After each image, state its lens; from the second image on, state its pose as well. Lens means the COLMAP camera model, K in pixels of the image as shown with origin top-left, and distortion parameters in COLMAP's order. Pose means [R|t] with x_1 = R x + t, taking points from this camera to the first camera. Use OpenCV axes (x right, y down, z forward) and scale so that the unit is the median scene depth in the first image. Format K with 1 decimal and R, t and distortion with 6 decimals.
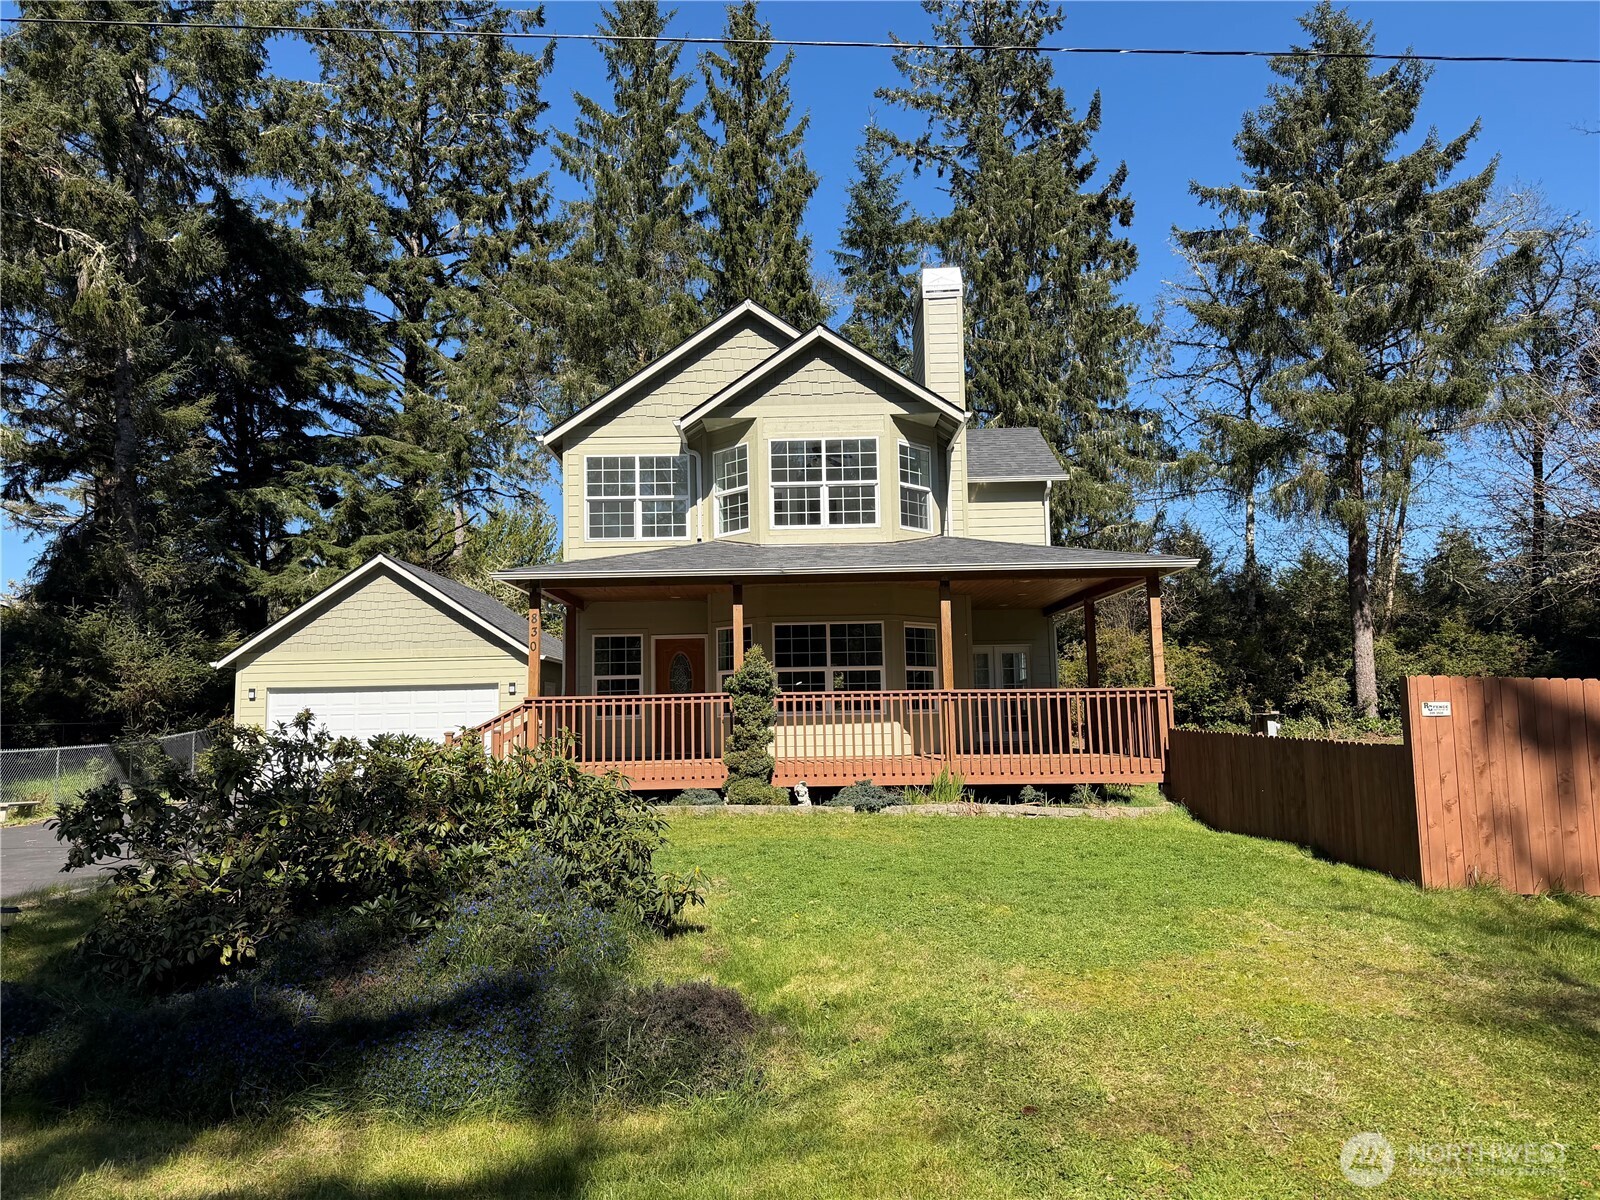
lens RADIAL K [[1132.1, 0, 801.6], [0, 1132.1, 595.4], [0, 0, 1]] dist [0.139421, -0.185203]
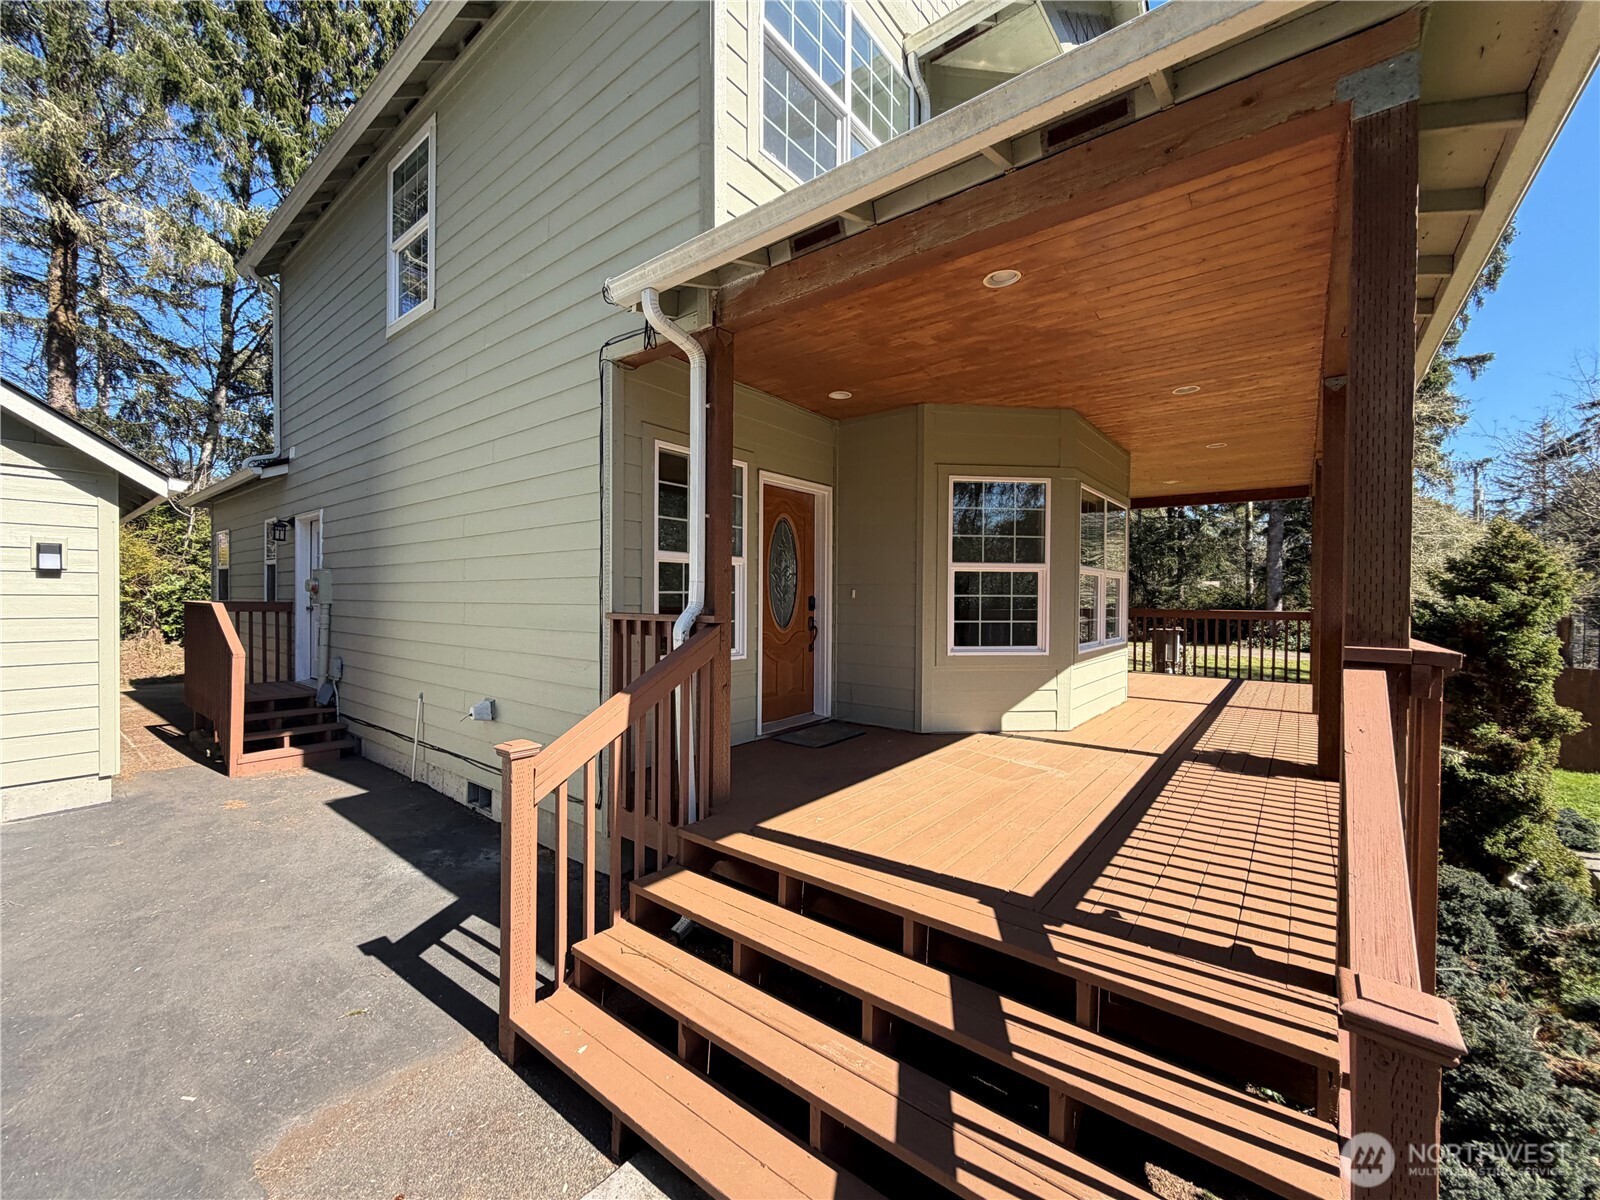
lens RADIAL K [[637.2, 0, 795.7], [0, 637.2, 603.3], [0, 0, 1]] dist [-0.000642, 0.000138]
pose [[0.623695, 0.016614, 0.781492, -0.326520], [-0.102775, 0.992838, 0.060916, 0.072588], [-0.774882, -0.118311, 0.620935, 0.854718]]
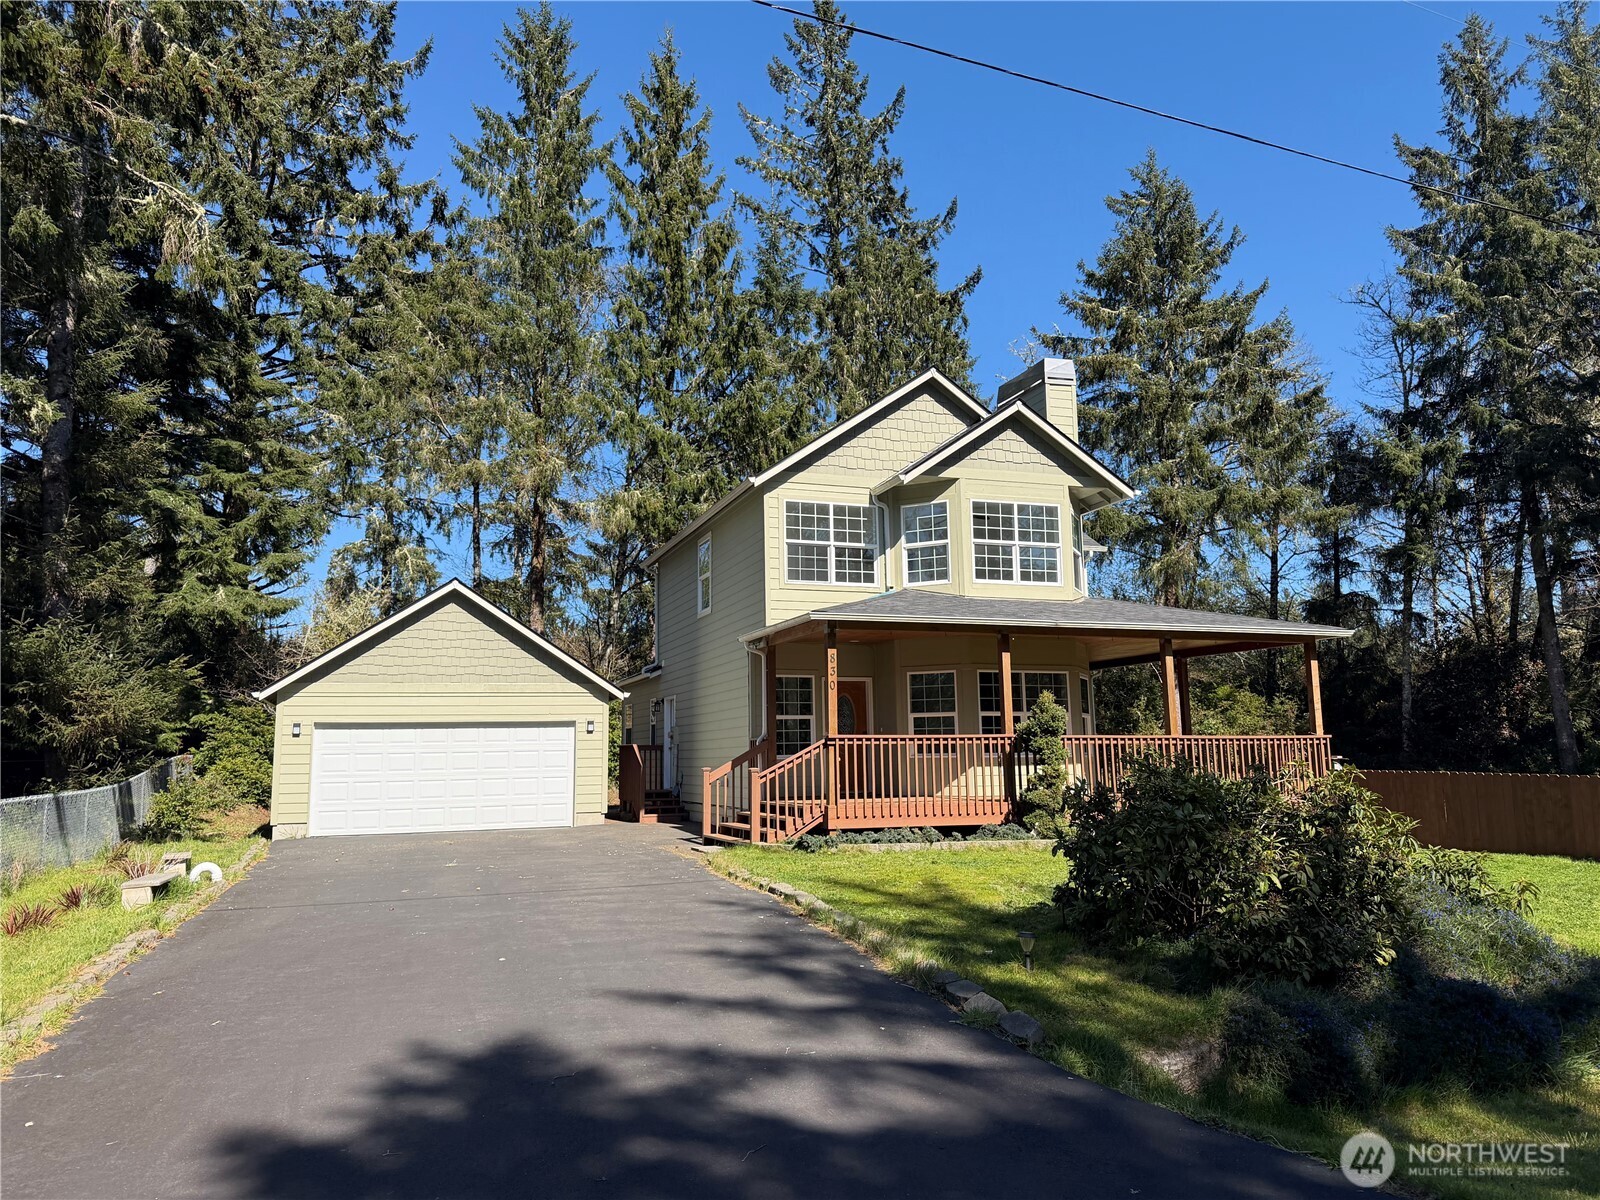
lens RADIAL K [[1132.1, 0, 801.6], [0, 1132.1, 595.4], [0, 0, 1]] dist [0.139421, -0.185203]
pose [[0.939686, 0.054628, 0.337649, -0.516615], [-0.040626, 0.998001, -0.048404, 0.012261], [-0.339618, 0.031767, 0.940027, 0.039000]]
